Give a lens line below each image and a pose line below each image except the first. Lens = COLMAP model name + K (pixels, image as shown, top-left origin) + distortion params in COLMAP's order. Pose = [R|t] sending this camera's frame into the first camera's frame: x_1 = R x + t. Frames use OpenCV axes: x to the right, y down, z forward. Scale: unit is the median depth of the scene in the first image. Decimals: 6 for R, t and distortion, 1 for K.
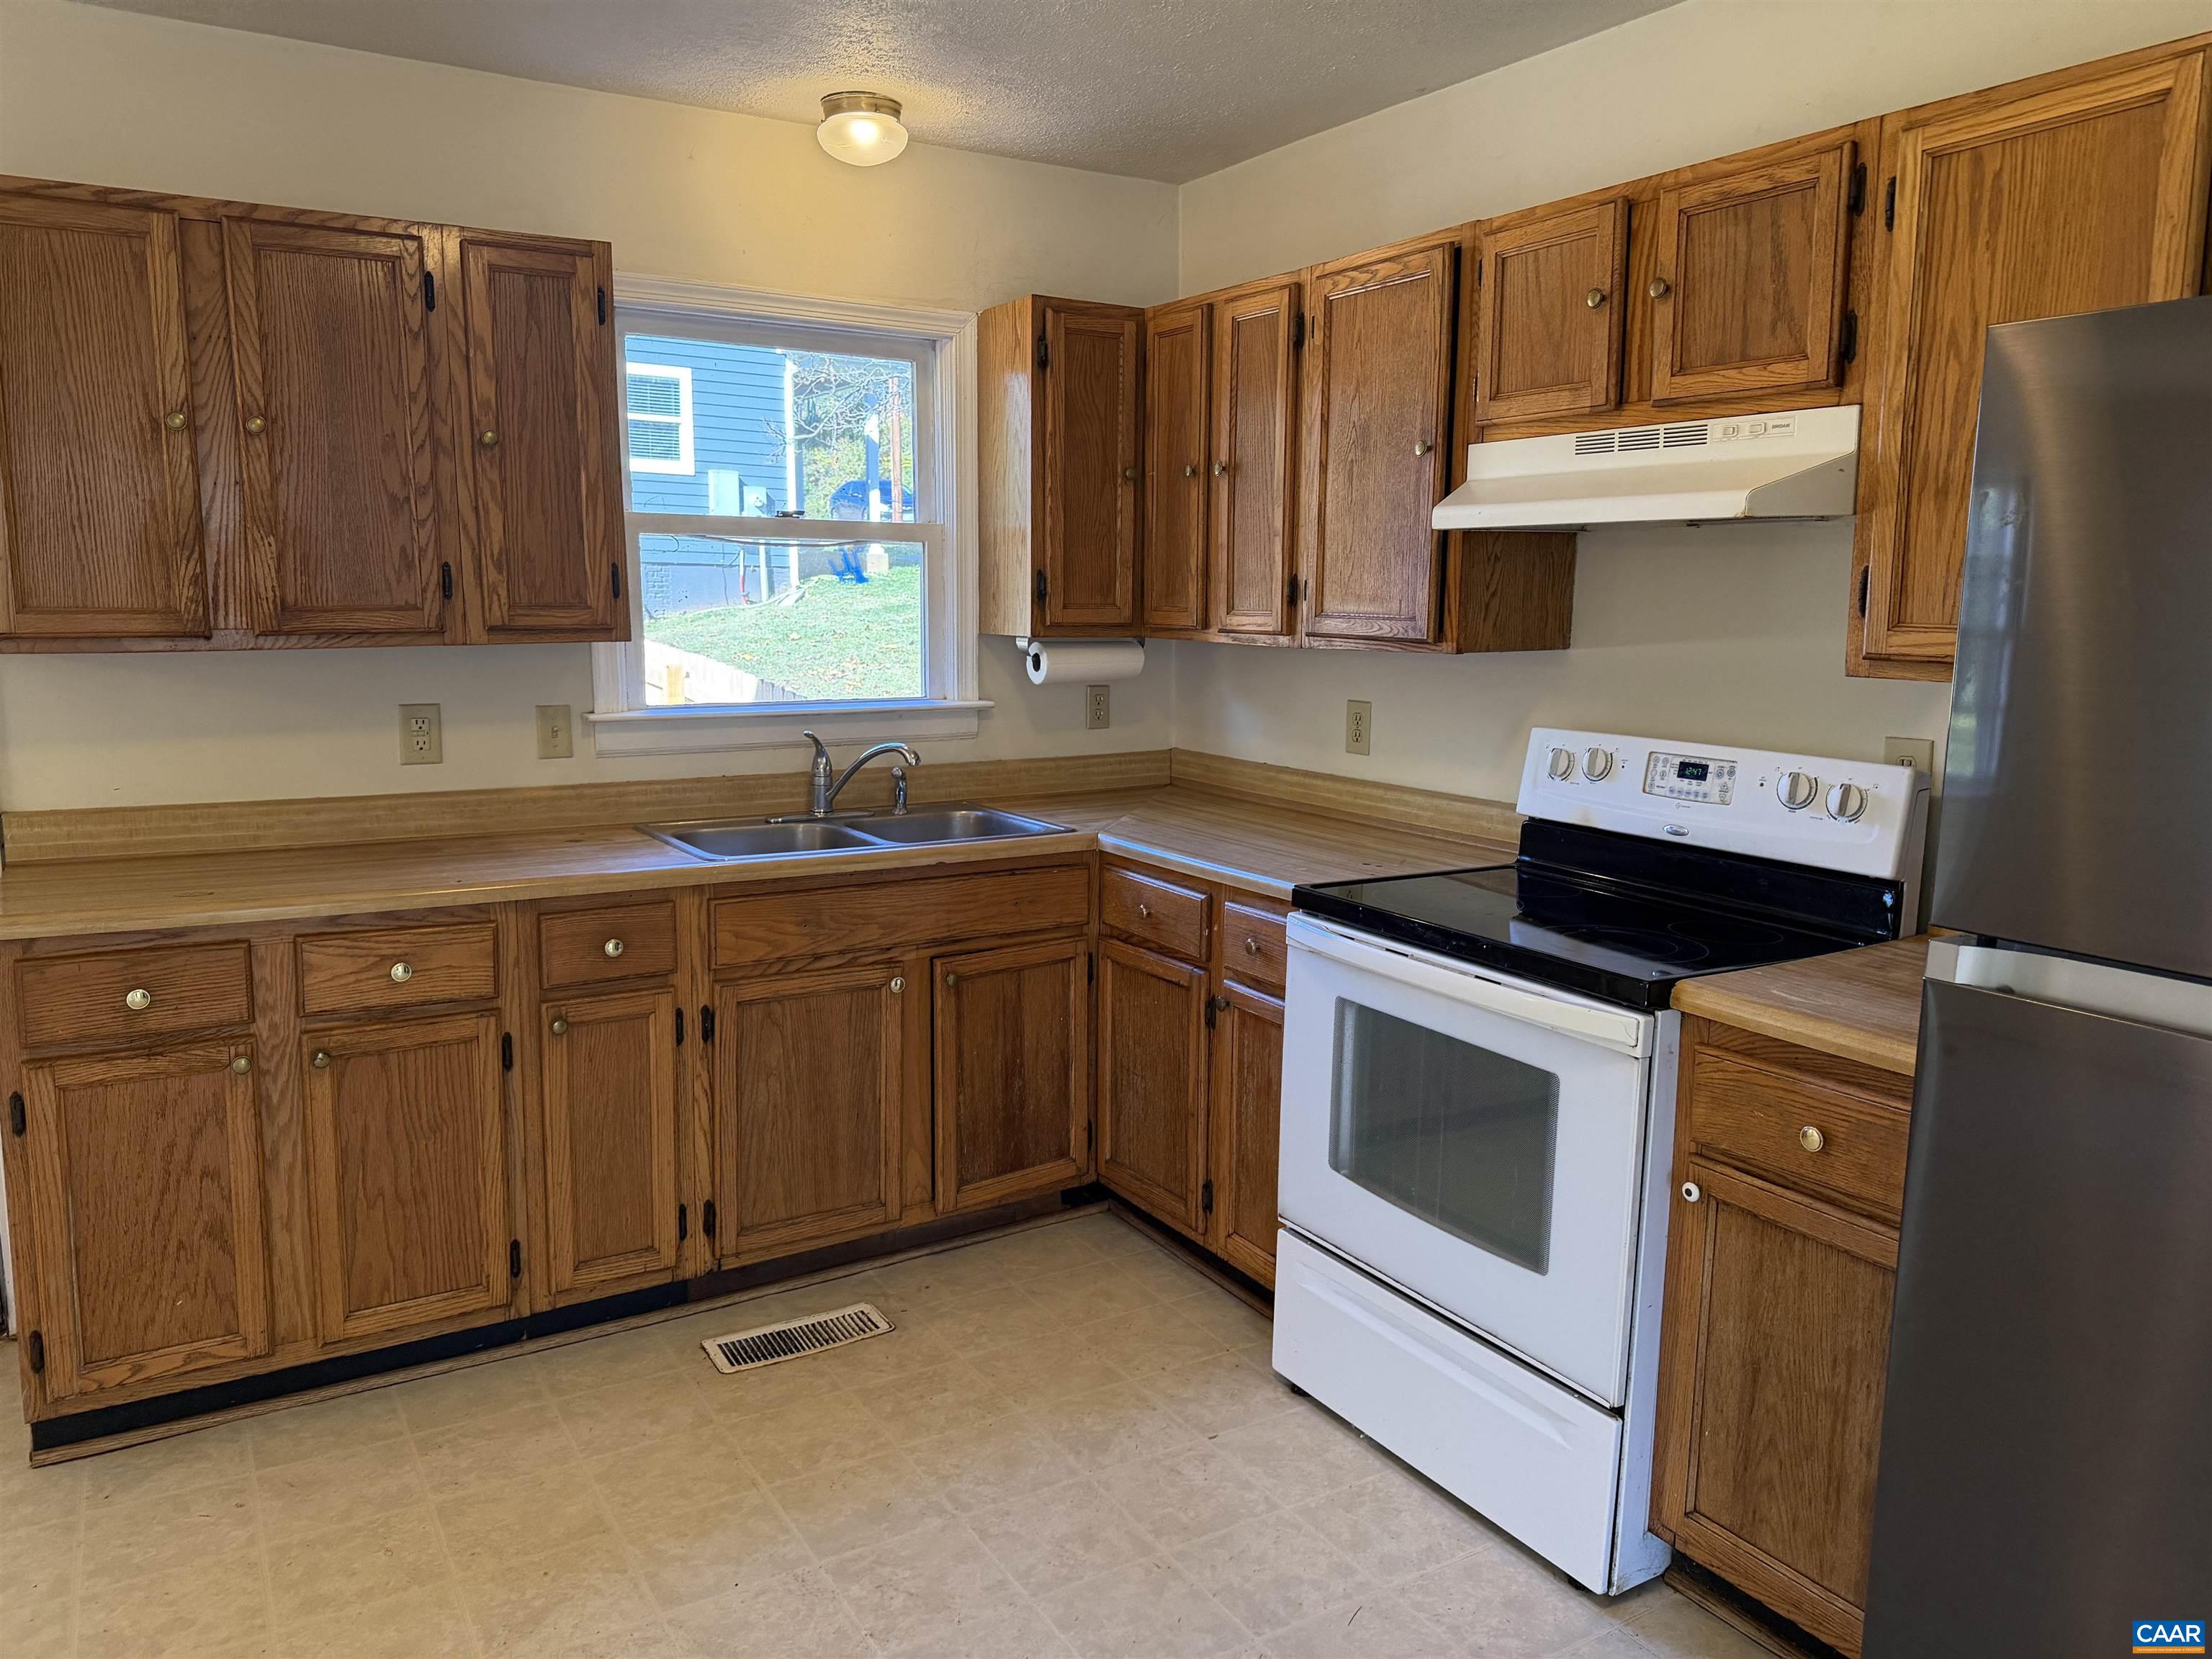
lens RADIAL K [[1539.3, 0, 1114.5], [0, 1539.3, 816.9], [0, 0, 1]] dist [0.036437, -0.066268]
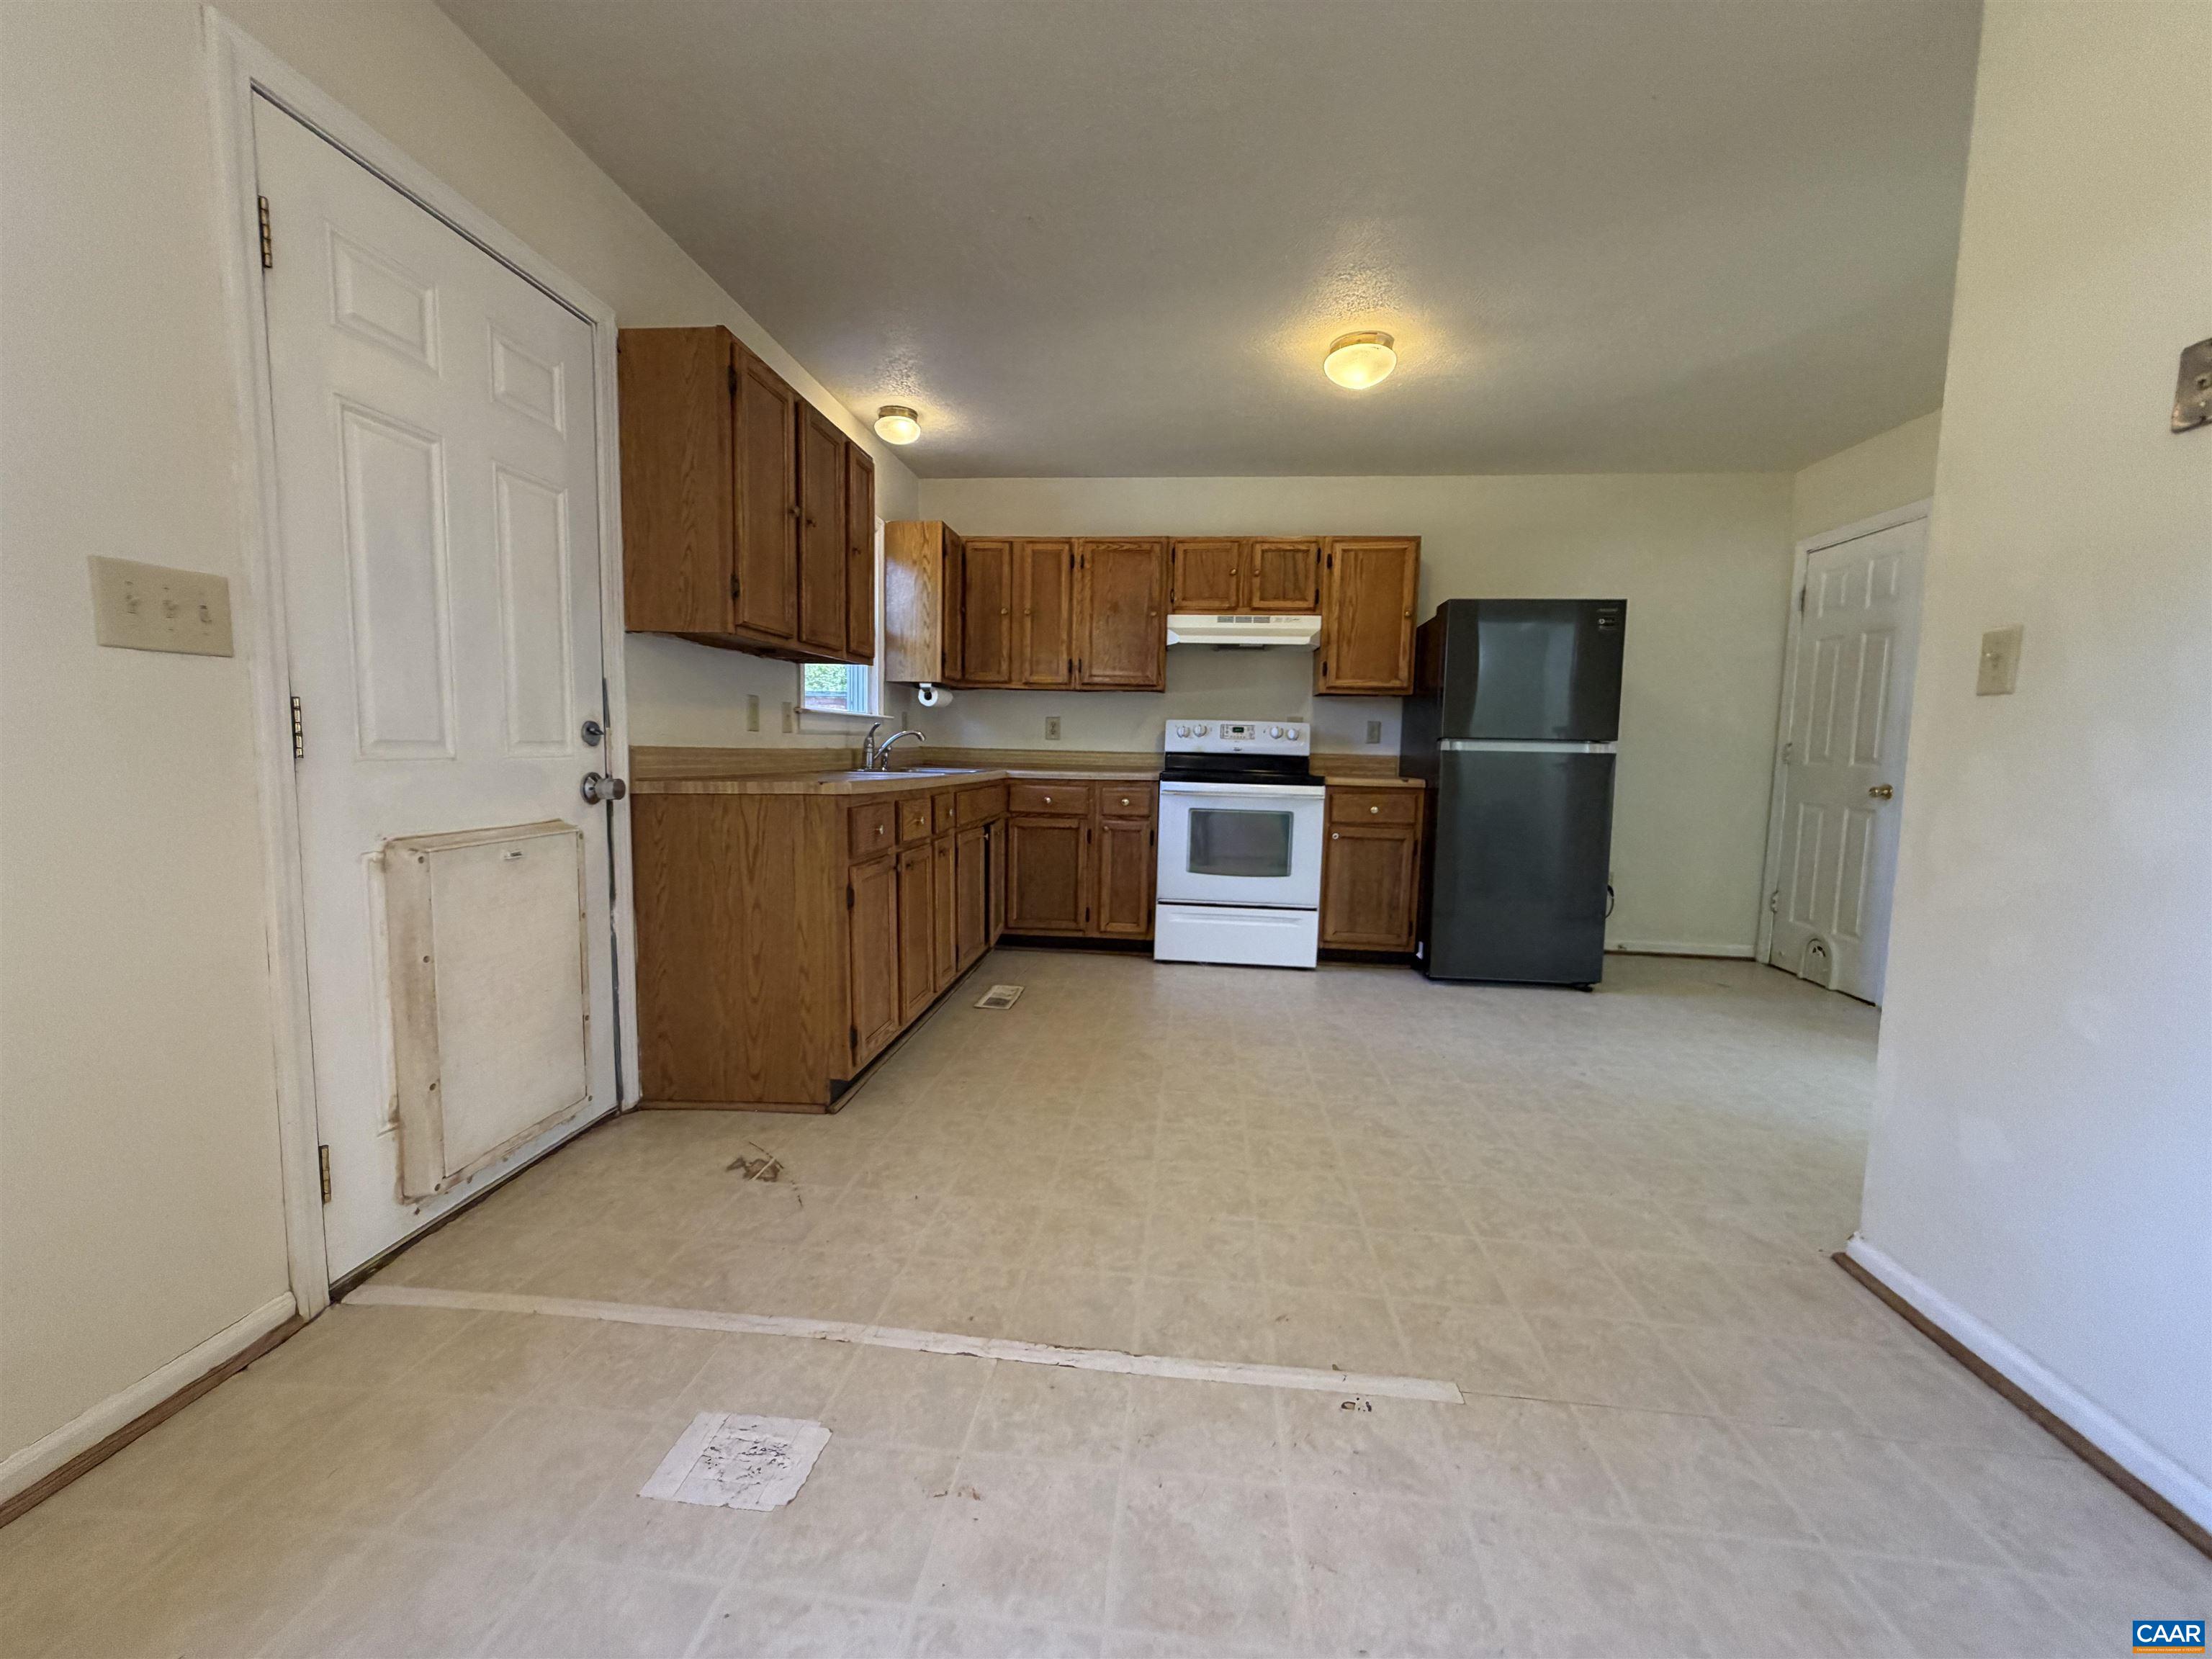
lens RADIAL K [[882.0, 0, 1098.8], [0, 882.0, 829.0], [0, 0, 1]] dist [0.001605, -0.000037]
pose [[0.616667, -0.070754, 0.784038, -1.308880], [0.099001, 0.995016, 0.011926, 0.130477], [-0.780974, 0.070267, 0.620599, 0.161601]]
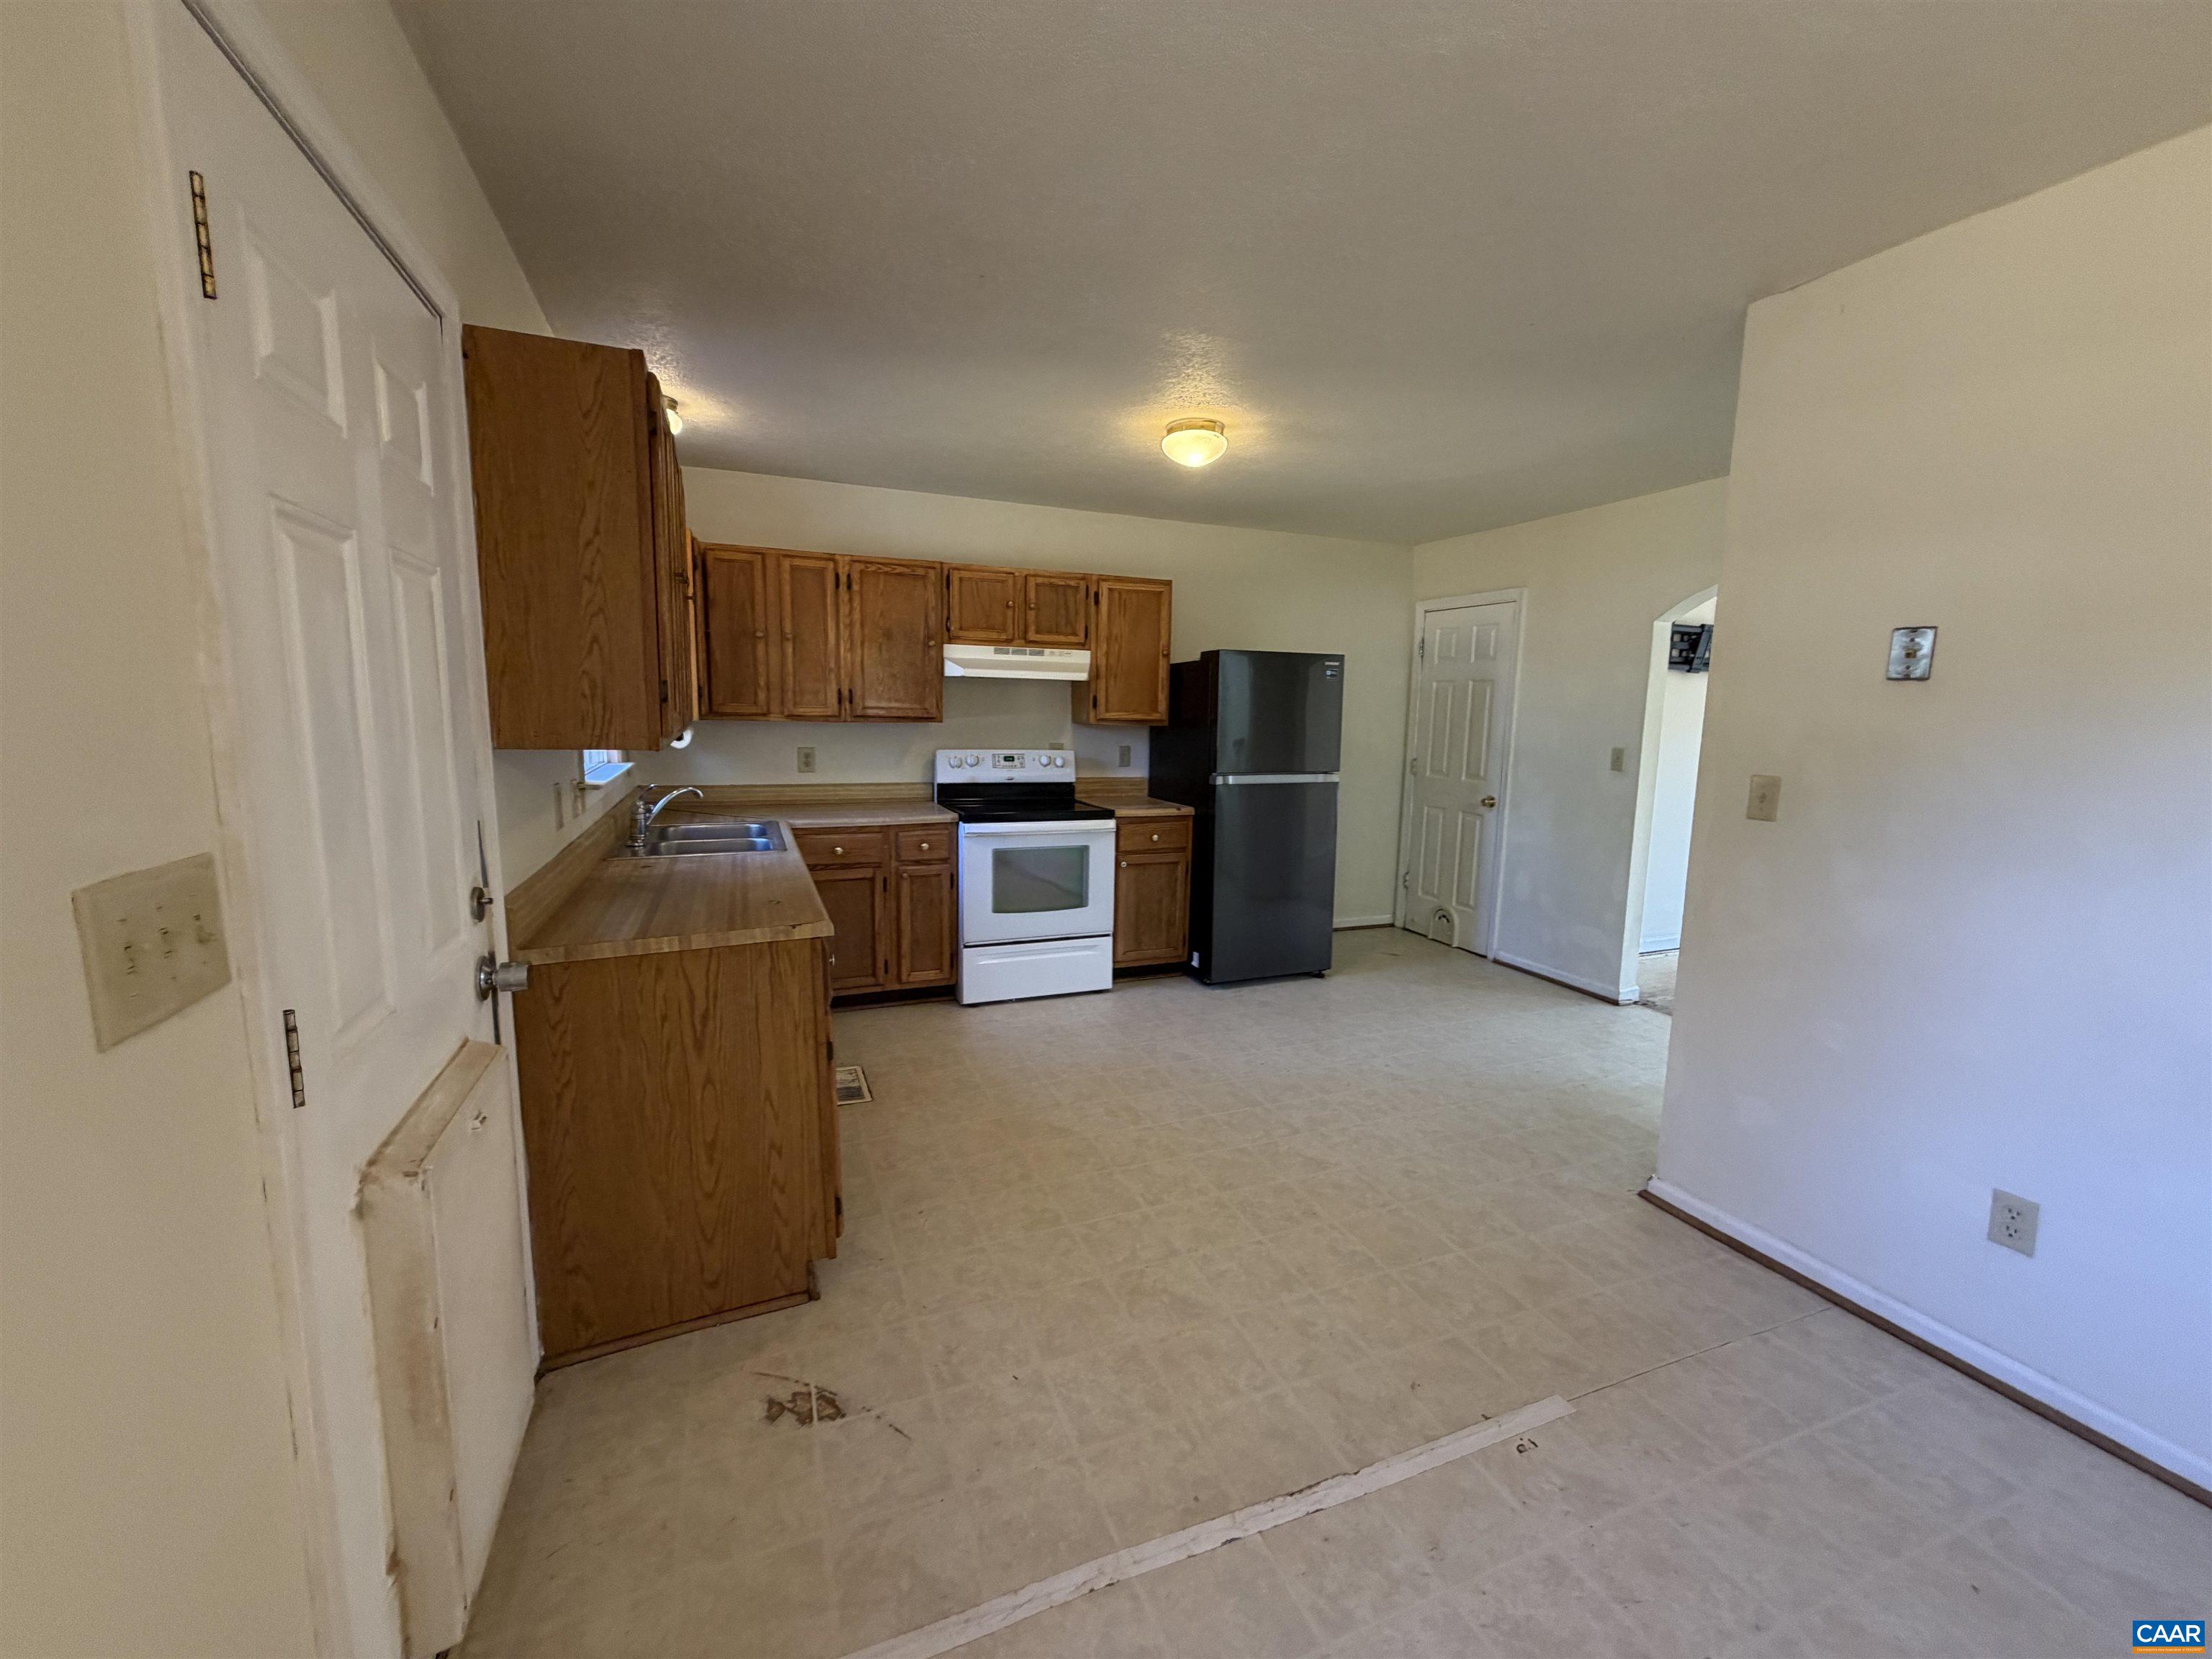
lens RADIAL K [[882.0, 0, 1098.8], [0, 882.0, 829.0], [0, 0, 1]] dist [0.001605, -0.000037]
pose [[0.174663, -0.142431, 0.974272, -1.462886], [0.126144, 0.984565, 0.121321, -0.091237], [-0.976515, 0.101708, 0.189934, 0.564197]]
